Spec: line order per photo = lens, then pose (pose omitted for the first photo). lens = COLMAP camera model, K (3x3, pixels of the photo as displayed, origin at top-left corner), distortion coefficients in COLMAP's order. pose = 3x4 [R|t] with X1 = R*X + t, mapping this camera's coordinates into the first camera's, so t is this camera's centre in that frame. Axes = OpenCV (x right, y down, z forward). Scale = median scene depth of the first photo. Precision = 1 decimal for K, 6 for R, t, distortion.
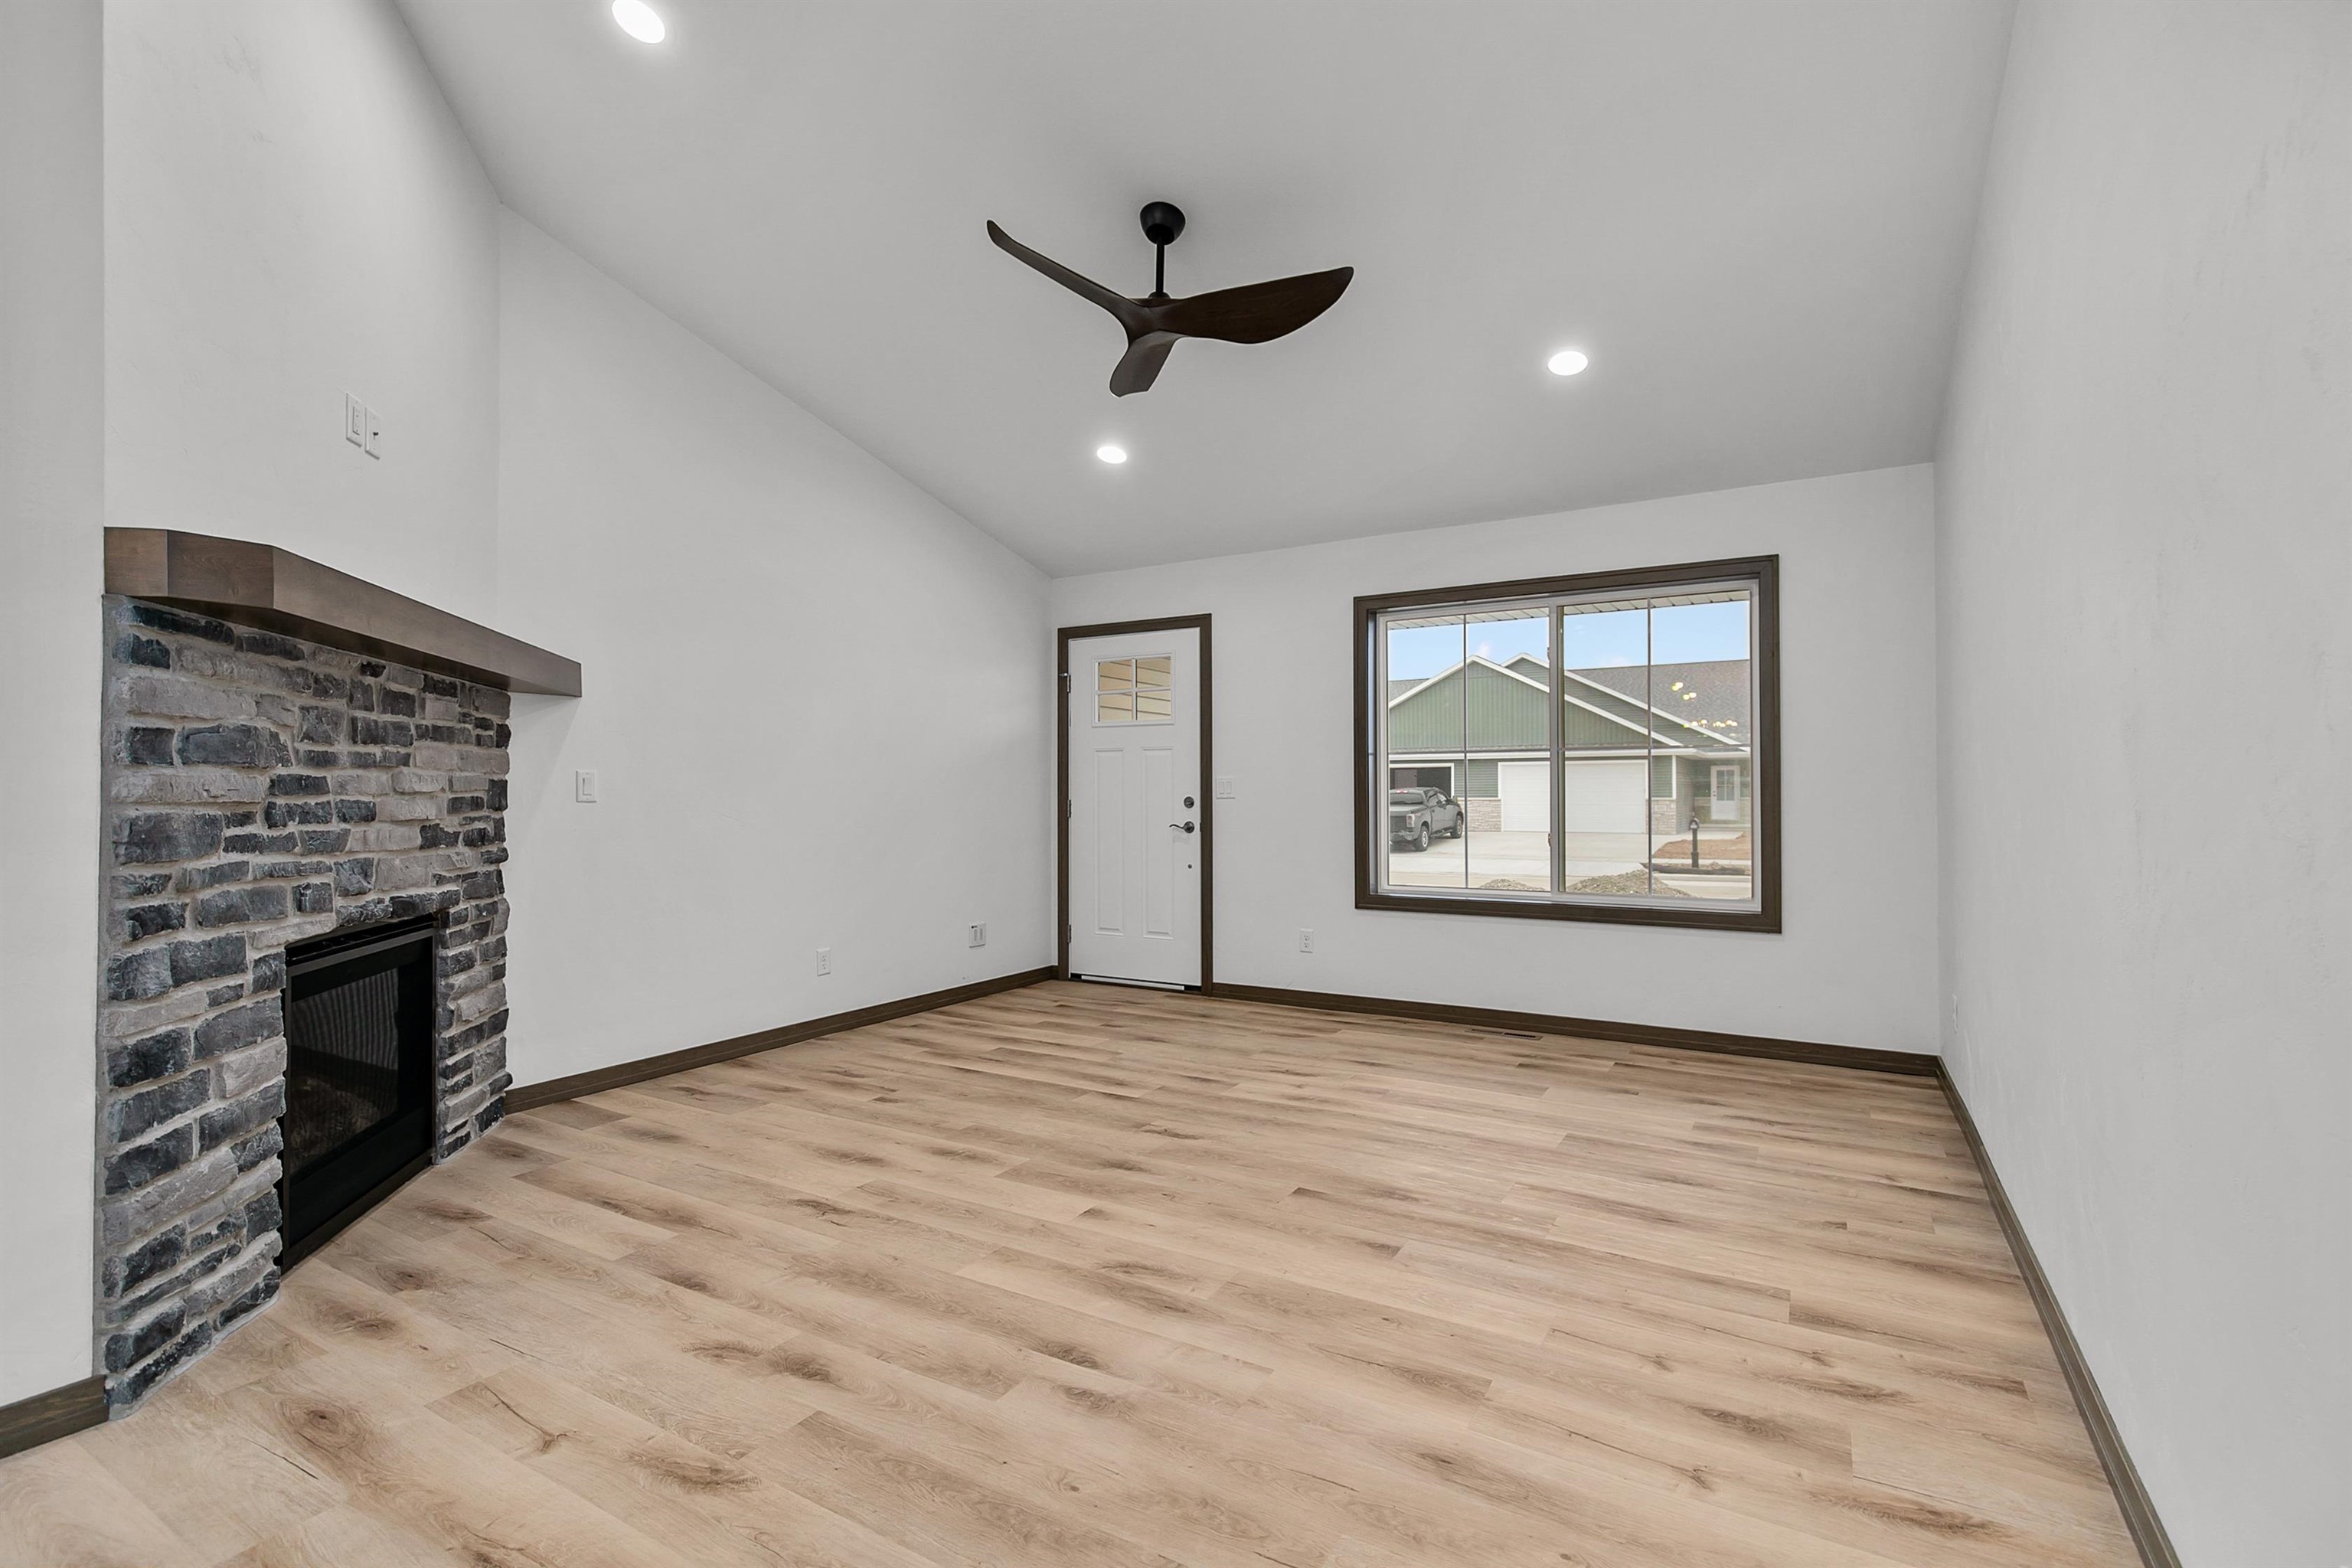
lens RADIAL K [[1079.2, 0, 1180.6], [0, 1079.2, 793.7], [0, 0, 1]] dist [0.014484, -0.003238]
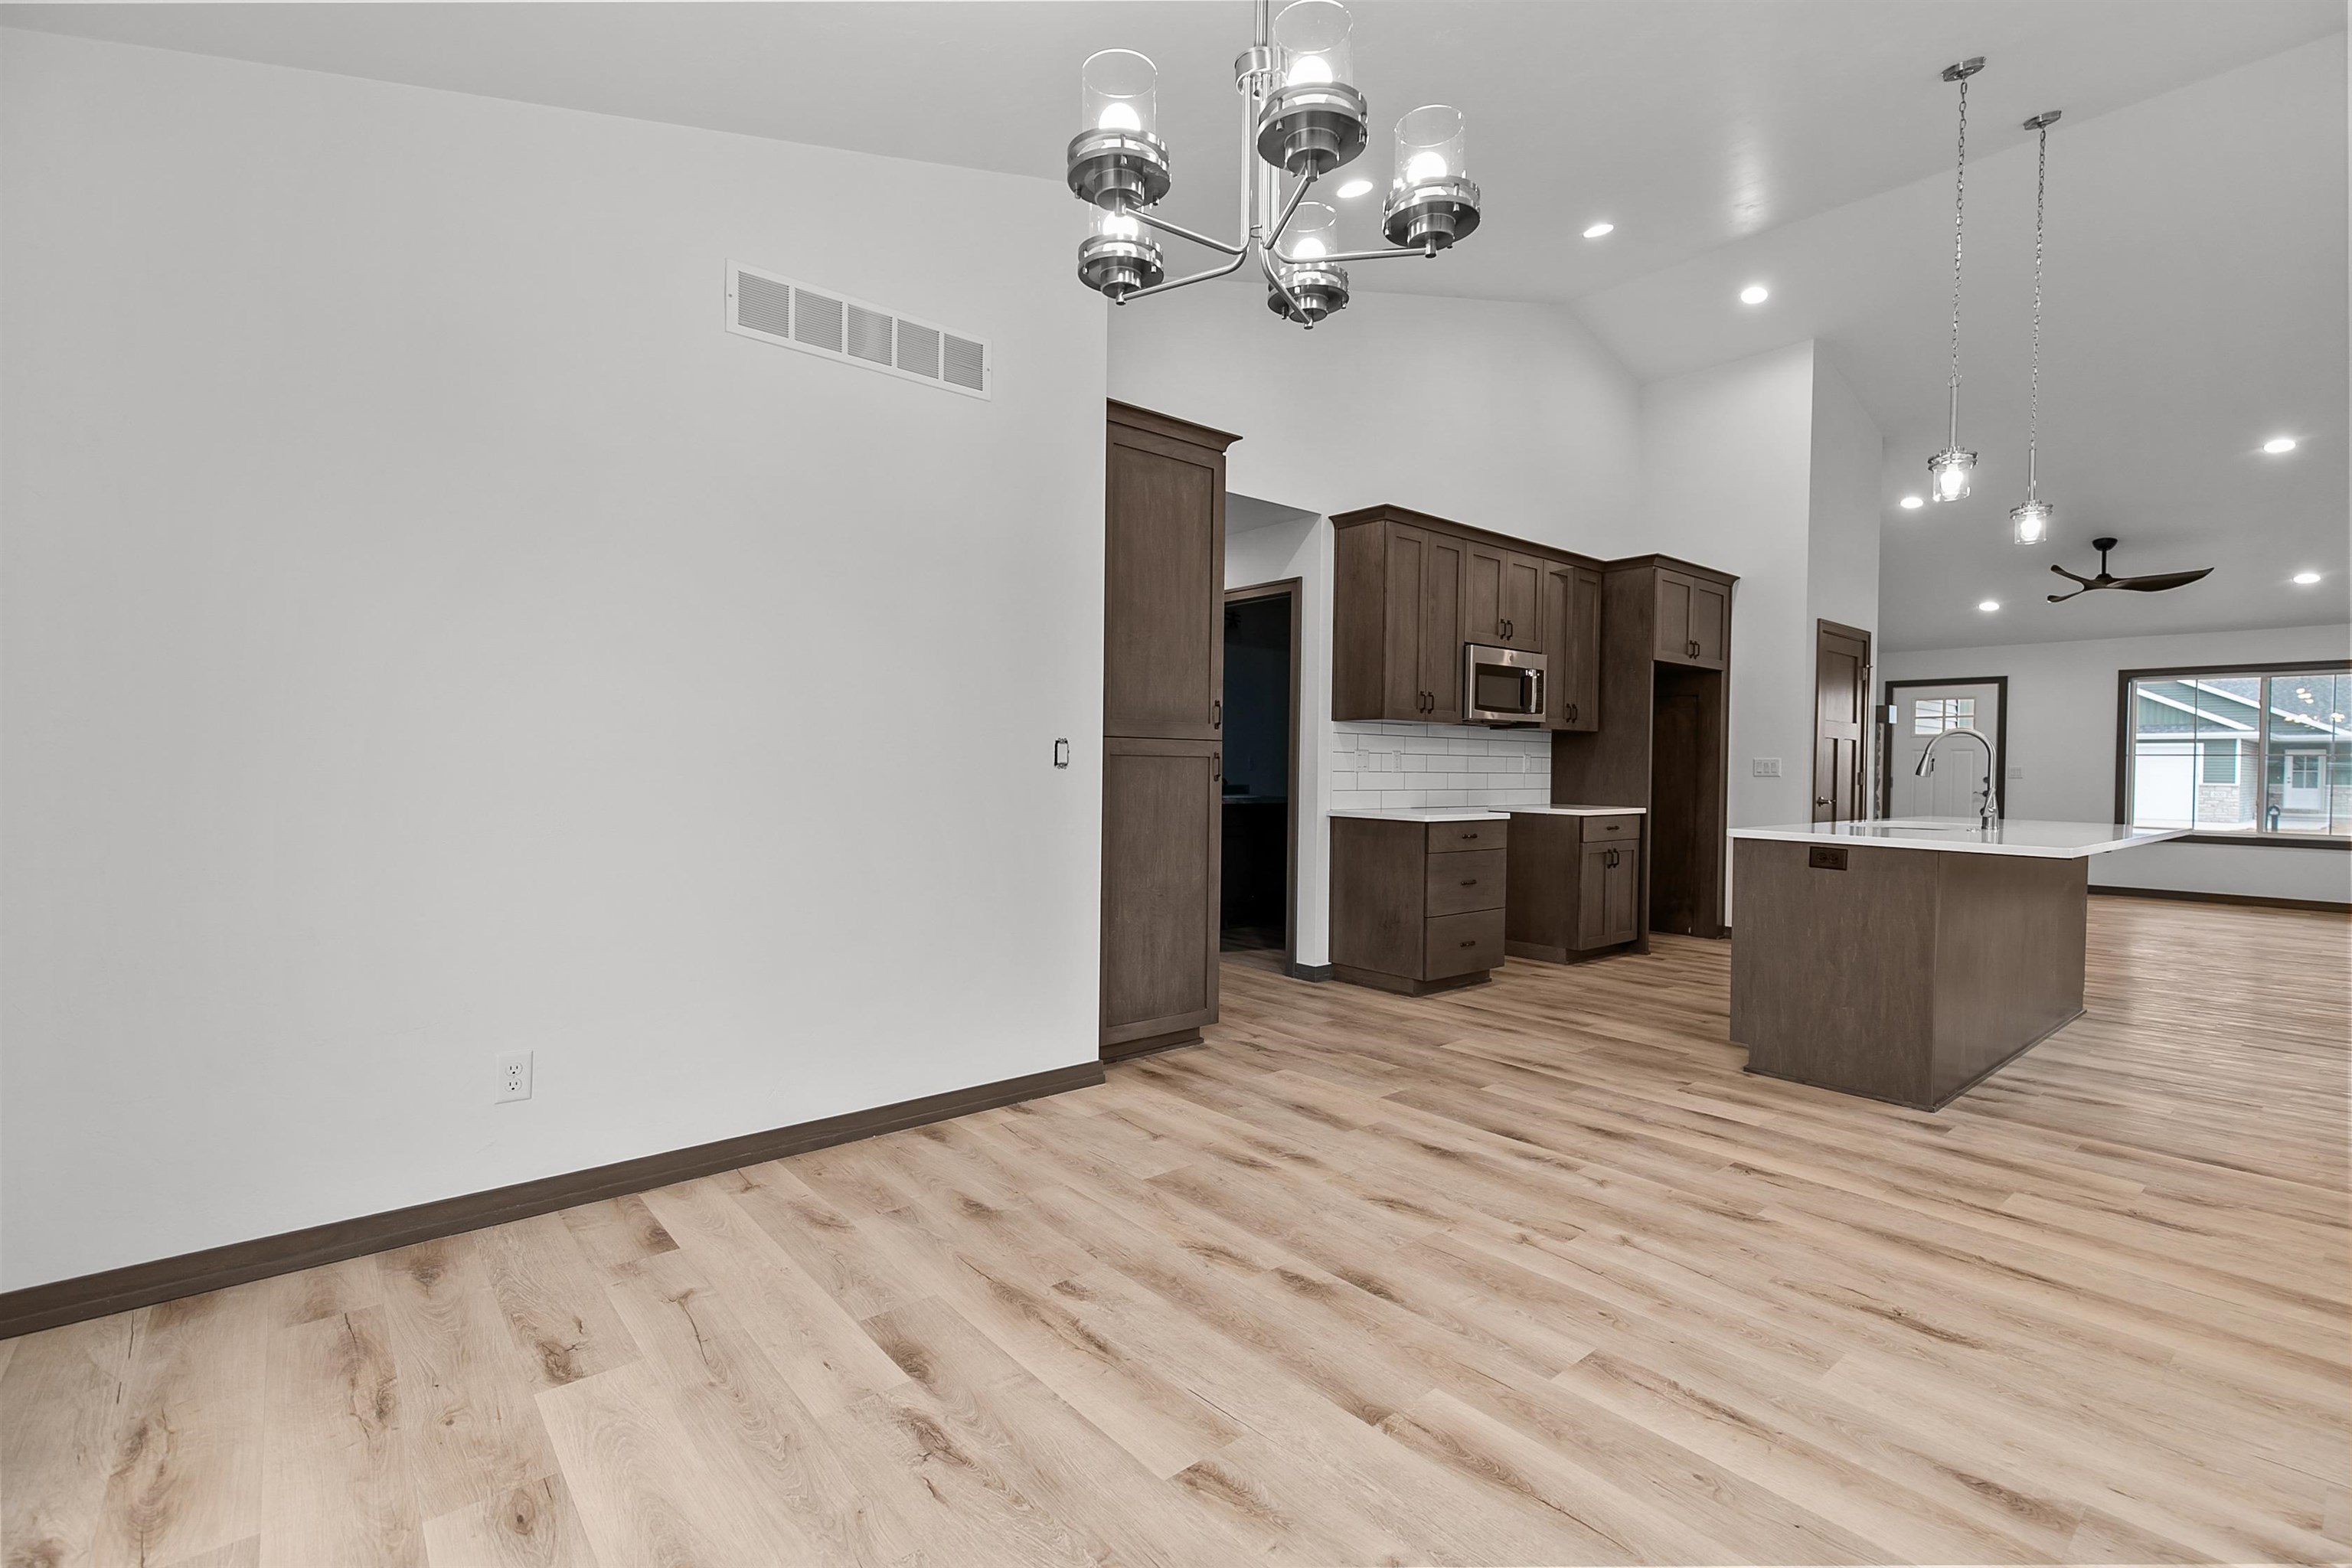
lens RADIAL K [[1079.2, 0, 1173.5], [0, 1079.2, 781.2], [0, 0, 1]] dist [0.014484, -0.003238]
pose [[0.947527, 0.018604, -0.319135, -0.652261], [-0.014489, 0.999779, 0.015263, 0.002170], [0.319348, -0.009838, 0.947586, -1.079199]]
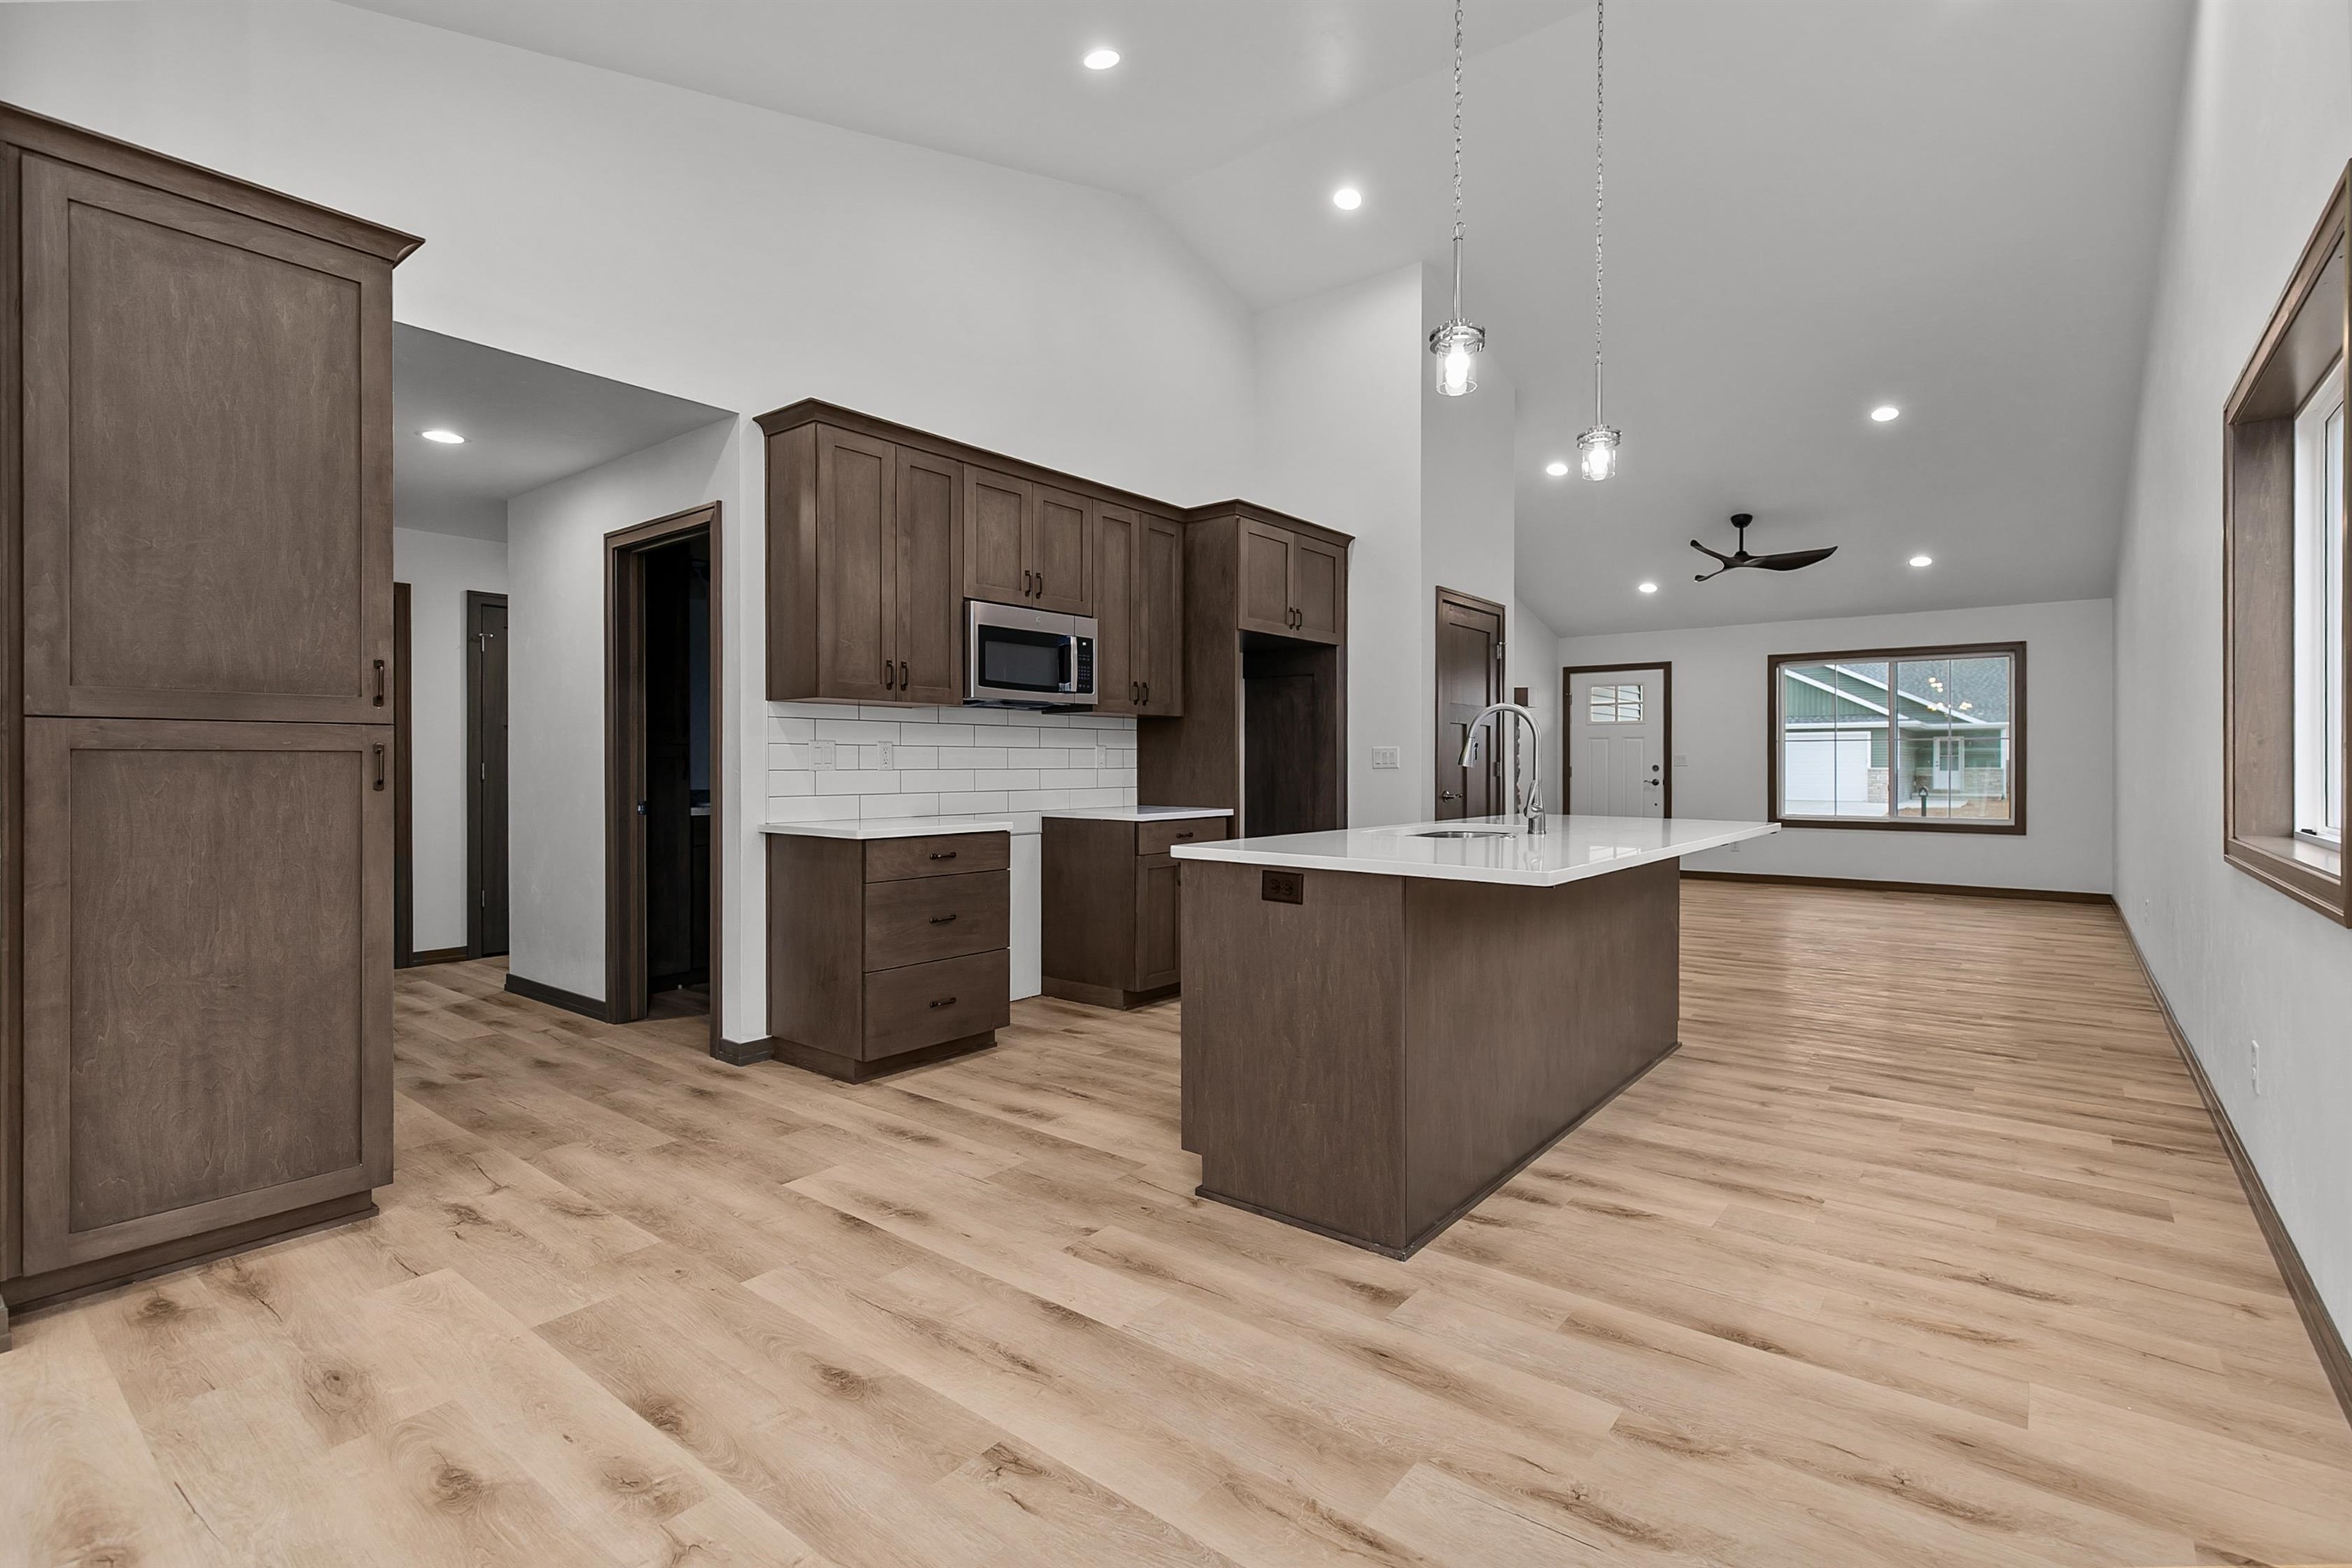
lens RADIAL K [[1079.2, 0, 1197.3], [0, 1079.2, 767.9], [0, 0, 1]] dist [0.014484, -0.003238]
pose [[0.991366, 0.000938, -0.131122, -0.467408], [-0.000421, 0.999992, 0.003973, 0.001384], [0.131124, -0.003883, 0.991358, -0.792684]]
